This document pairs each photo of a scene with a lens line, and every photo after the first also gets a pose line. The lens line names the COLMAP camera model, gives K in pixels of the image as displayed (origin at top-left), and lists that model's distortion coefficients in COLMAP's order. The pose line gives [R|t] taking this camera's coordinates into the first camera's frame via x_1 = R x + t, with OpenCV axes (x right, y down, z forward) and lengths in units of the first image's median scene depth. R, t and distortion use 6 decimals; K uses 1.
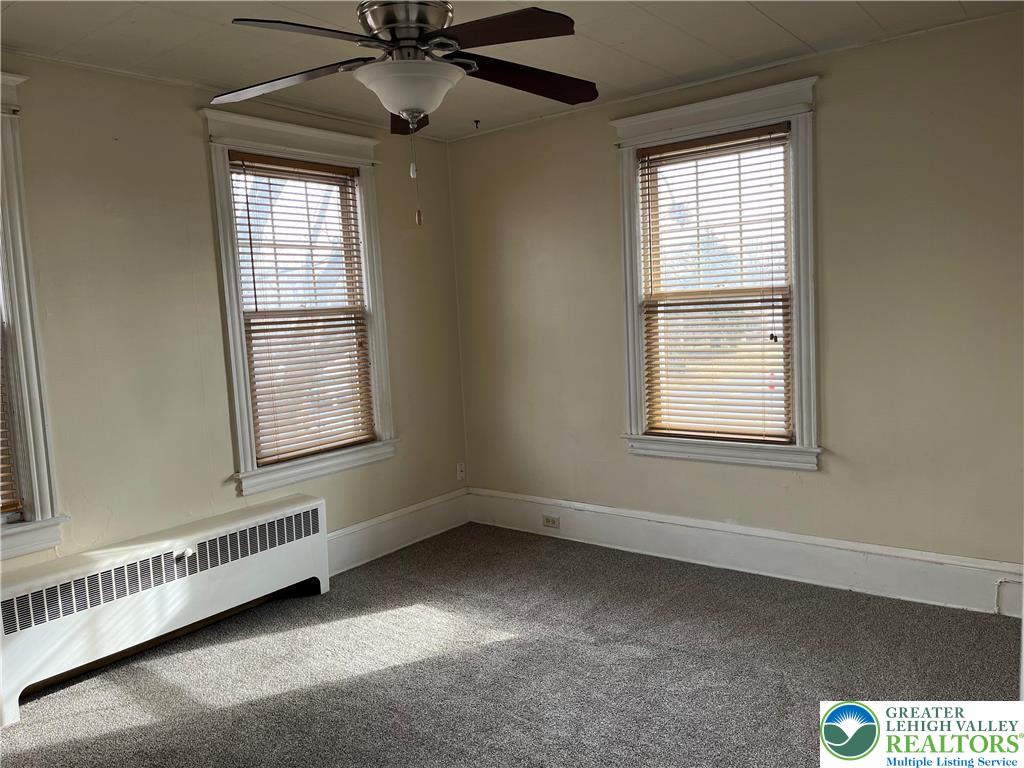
lens RADIAL K [[775.9, 0, 514.5], [0, 775.9, 377.3], [0, 0, 1]] dist [0.072661, -0.092674]
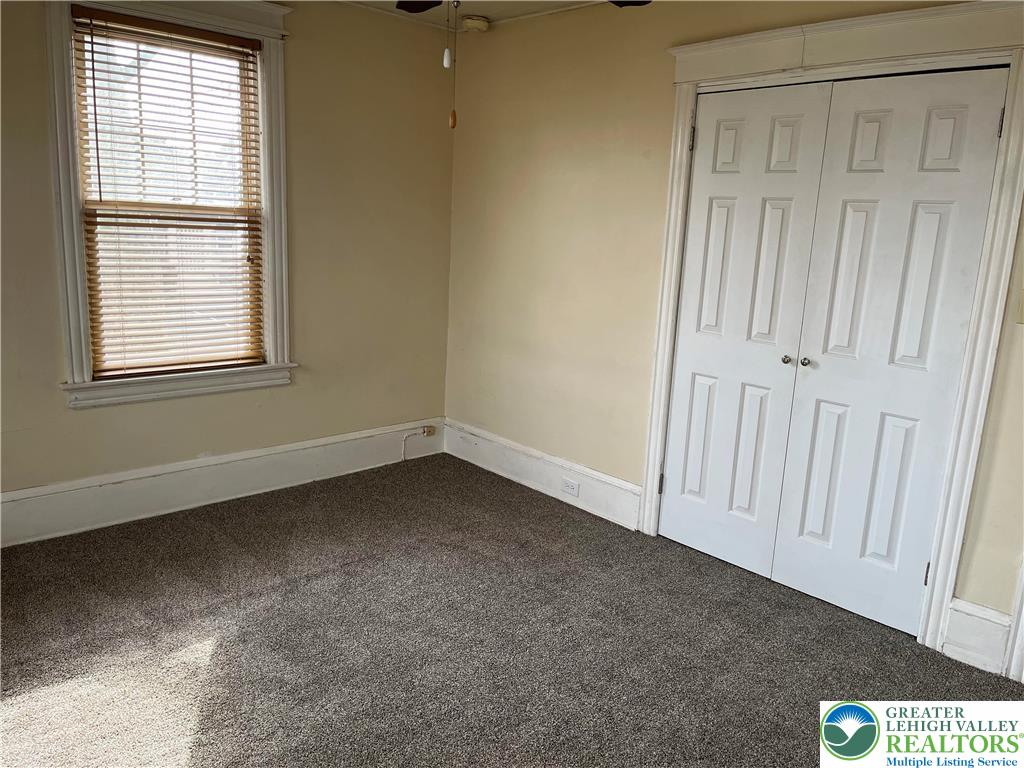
lens RADIAL K [[775.9, 0, 514.5], [0, 775.9, 377.3], [0, 0, 1]] dist [0.072661, -0.092674]
pose [[0.160498, -0.140199, 0.977029, -0.627363], [0.034793, 0.990049, 0.136352, -0.027197], [-0.986423, 0.012110, 0.163779, 0.516251]]
